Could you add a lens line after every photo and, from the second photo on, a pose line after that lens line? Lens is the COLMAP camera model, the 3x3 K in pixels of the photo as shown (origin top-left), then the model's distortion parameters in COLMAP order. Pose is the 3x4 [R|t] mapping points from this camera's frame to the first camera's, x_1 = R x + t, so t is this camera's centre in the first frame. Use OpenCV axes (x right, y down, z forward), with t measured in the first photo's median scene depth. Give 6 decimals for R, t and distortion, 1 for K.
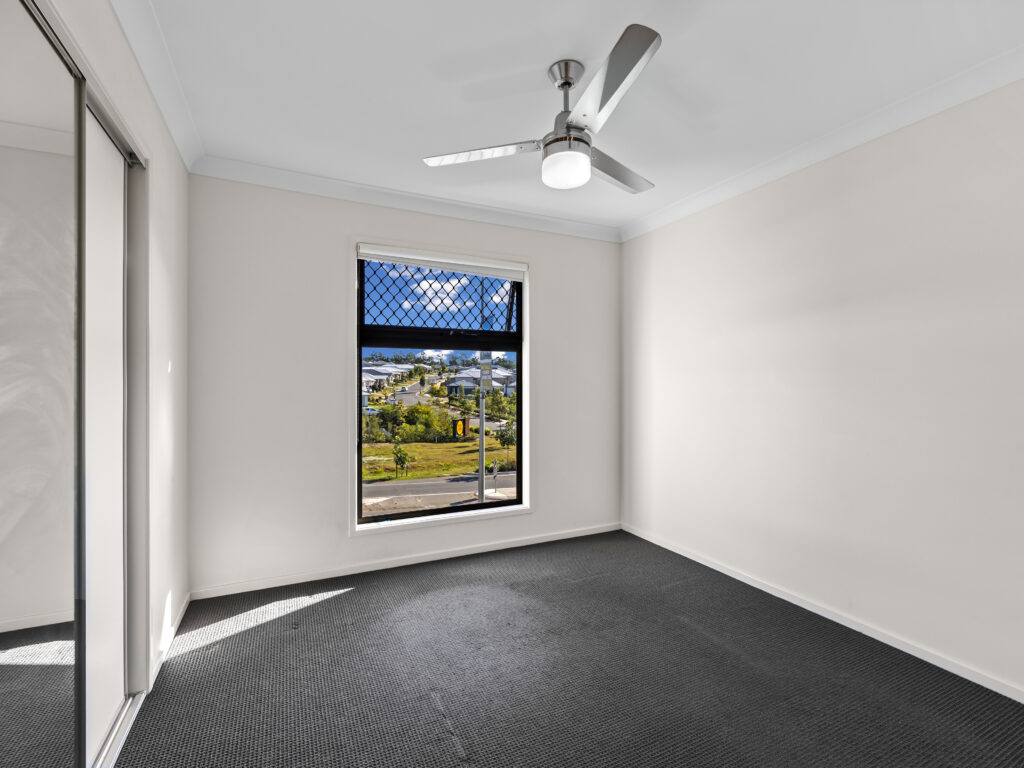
lens RADIAL K [[467.5, 0, 512.0], [0, 467.5, 384.0], [0, 0, 1]] dist [-0.001368, 0.000424]
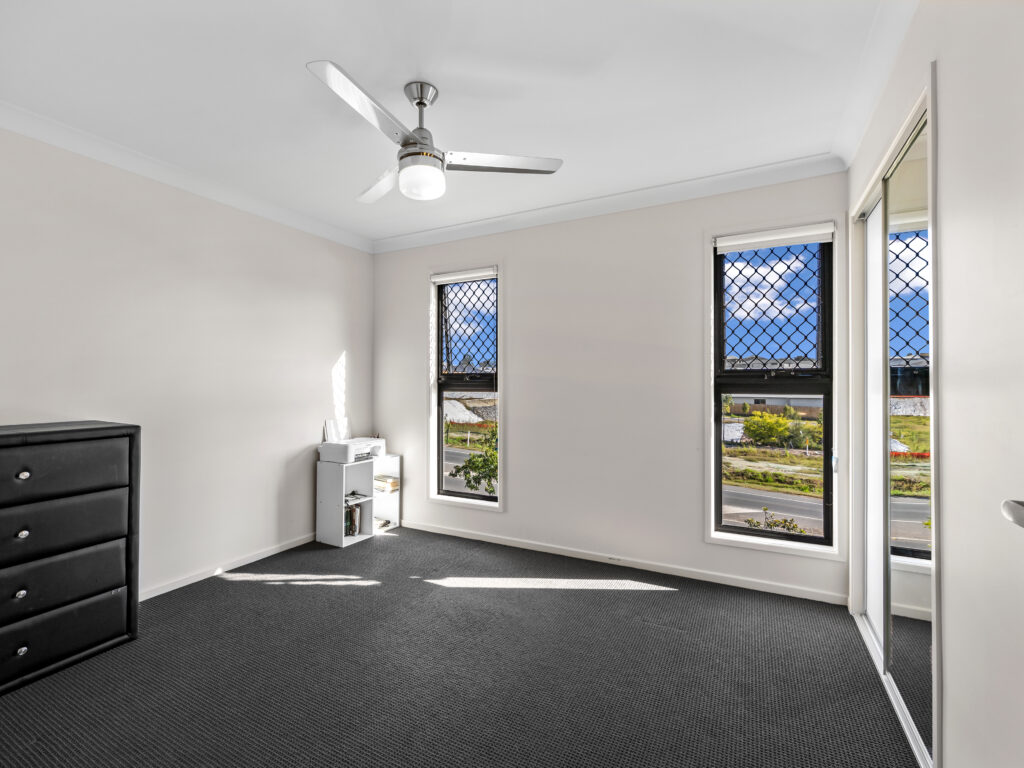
lens RADIAL K [[467.5, 0, 512.0], [0, 467.5, 384.0], [0, 0, 1]] dist [-0.001368, 0.000424]
pose [[0.610689, 0.003603, -0.791862, 0.177807], [-0.002705, 0.999993, 0.002464, -0.001448], [0.791866, 0.000638, 0.610695, 0.088576]]
